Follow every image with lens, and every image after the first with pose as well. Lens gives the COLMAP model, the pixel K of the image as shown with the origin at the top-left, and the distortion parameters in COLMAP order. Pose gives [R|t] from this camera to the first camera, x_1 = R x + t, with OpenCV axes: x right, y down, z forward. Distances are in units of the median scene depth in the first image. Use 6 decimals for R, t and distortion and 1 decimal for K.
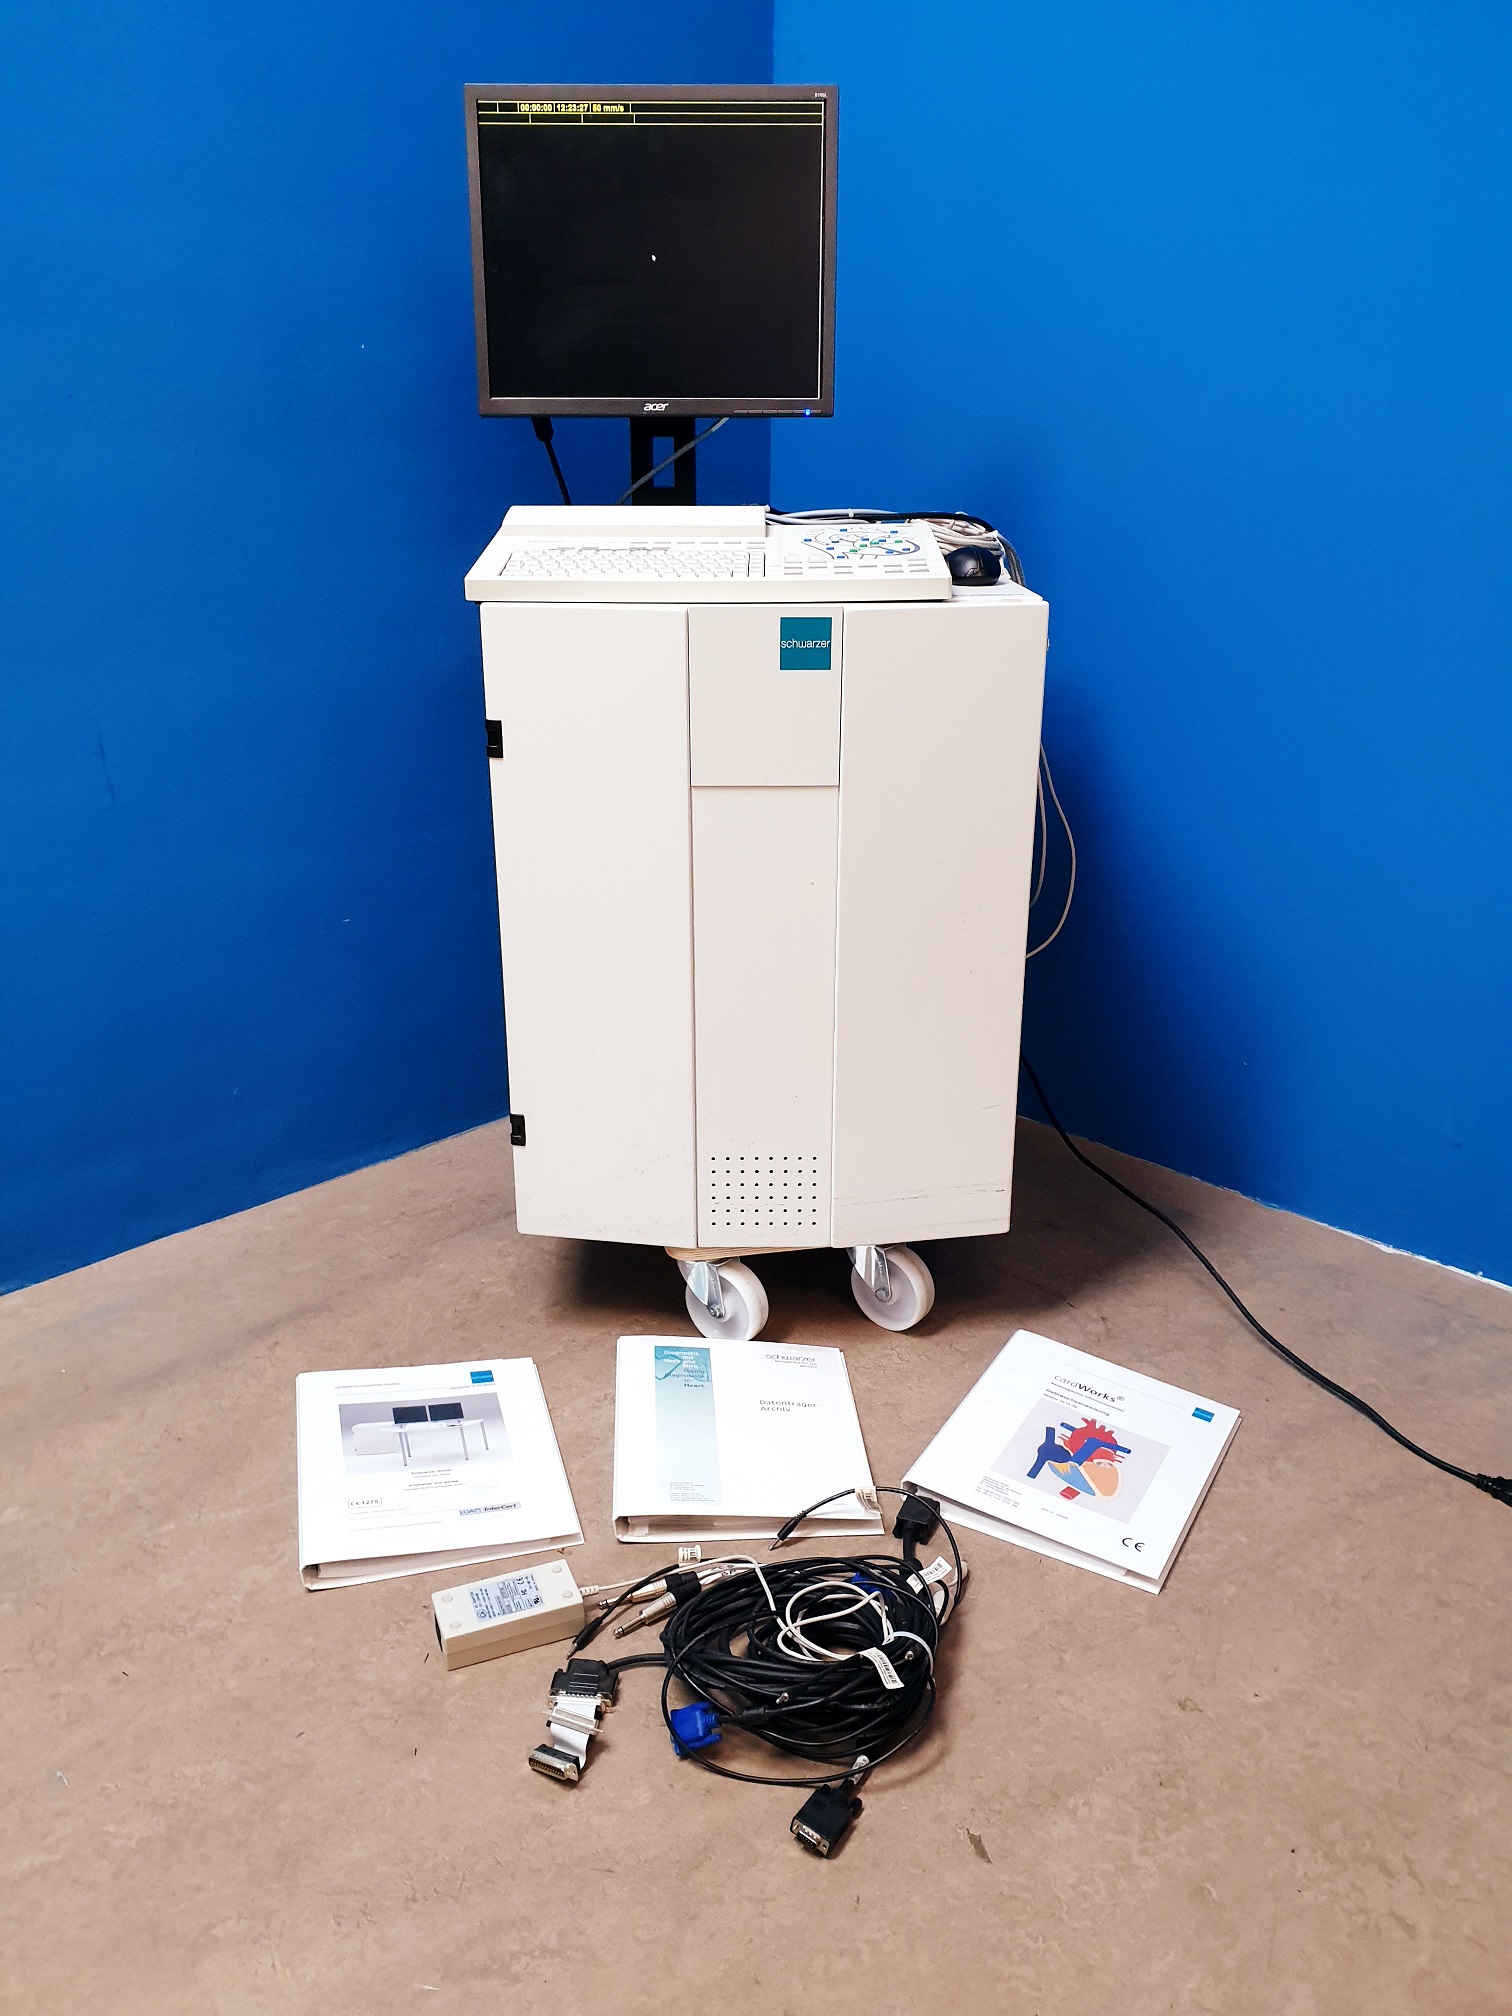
lens RADIAL K [[1534.6, 0, 750.3], [0, 1534.6, 1003.8], [0, 0, 1]] dist [-0.005497, -0.005034]
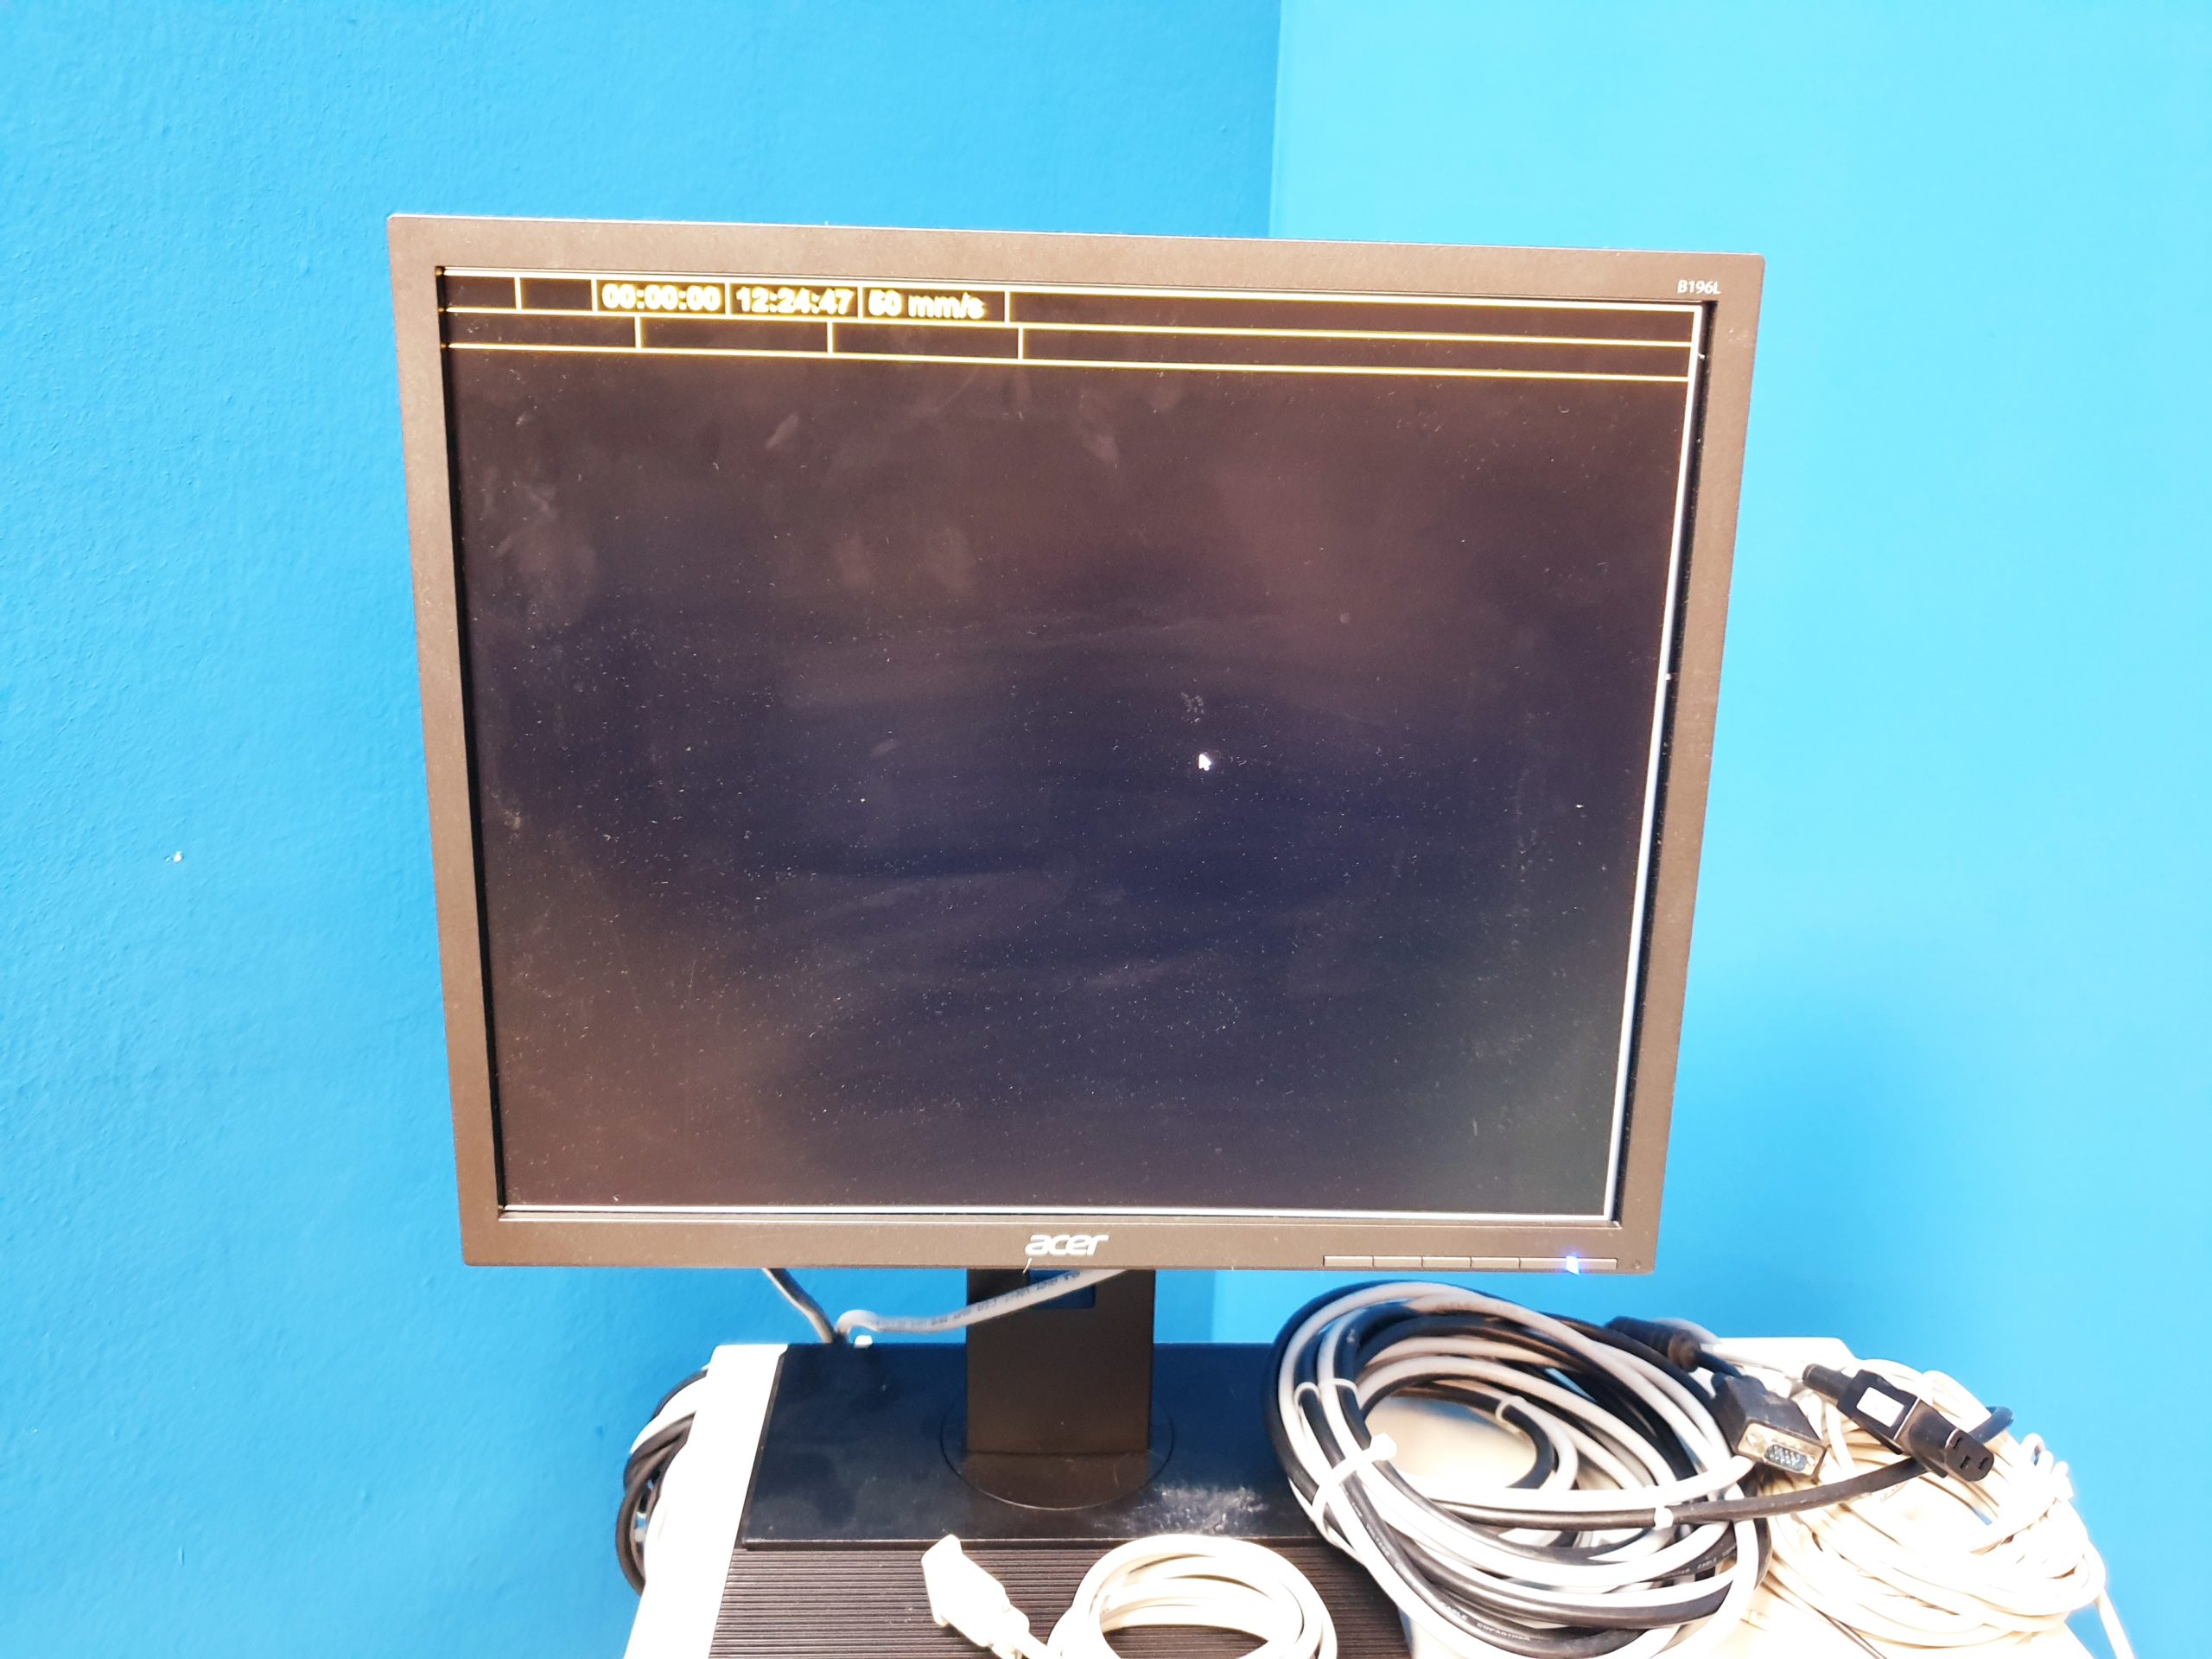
lens RADIAL K [[1683.8, 0, 1106.0], [0, 1683.8, 829.5], [0, 0, 1]] dist [-0.005497, -0.005034]
pose [[0.998728, 0.010627, 0.049292, -0.075372], [-0.006702, 0.996842, -0.079123, -0.472801], [-0.049978, 0.078692, 0.995645, 0.712713]]
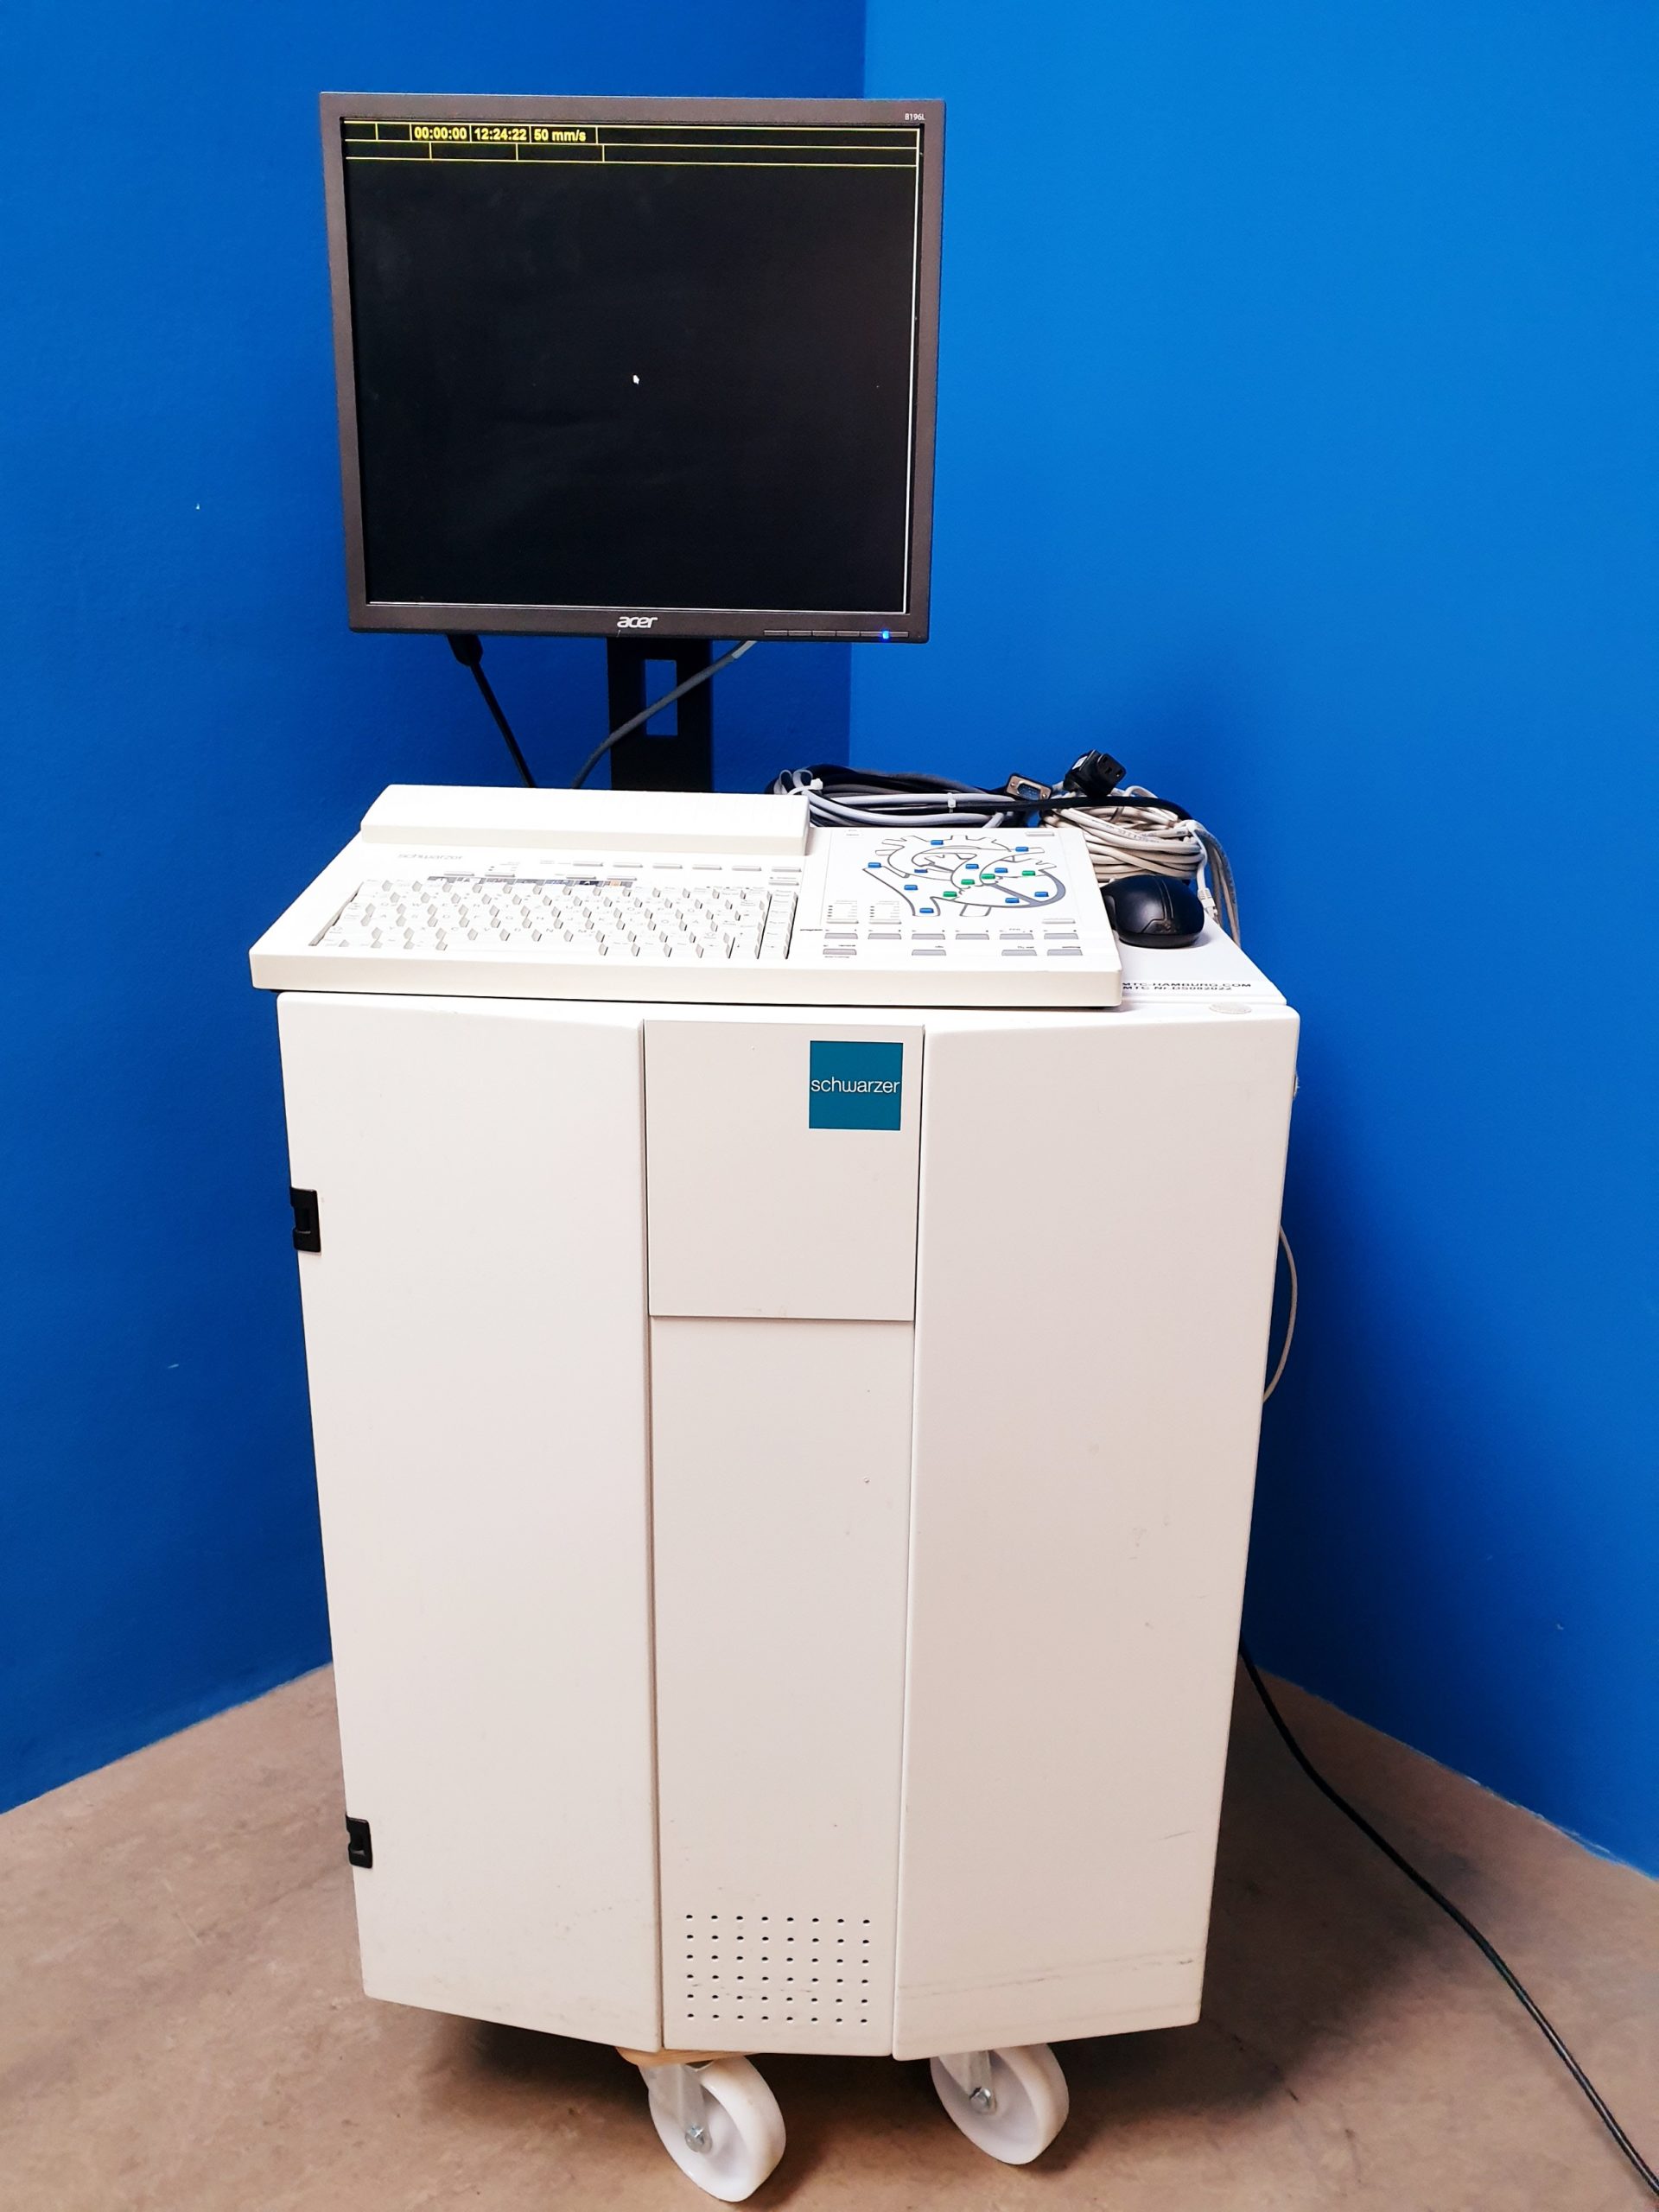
lens RADIAL K [[1690.9, 0, 829.5], [0, 1690.9, 1106.0], [0, 0, 1]] dist [0.037582, -0.052241]
pose [[0.999529, 0.022799, -0.020562, 0.035518], [-0.023553, 0.999030, -0.037205, -0.184733], [0.019694, 0.037671, 0.999096, 0.353727]]
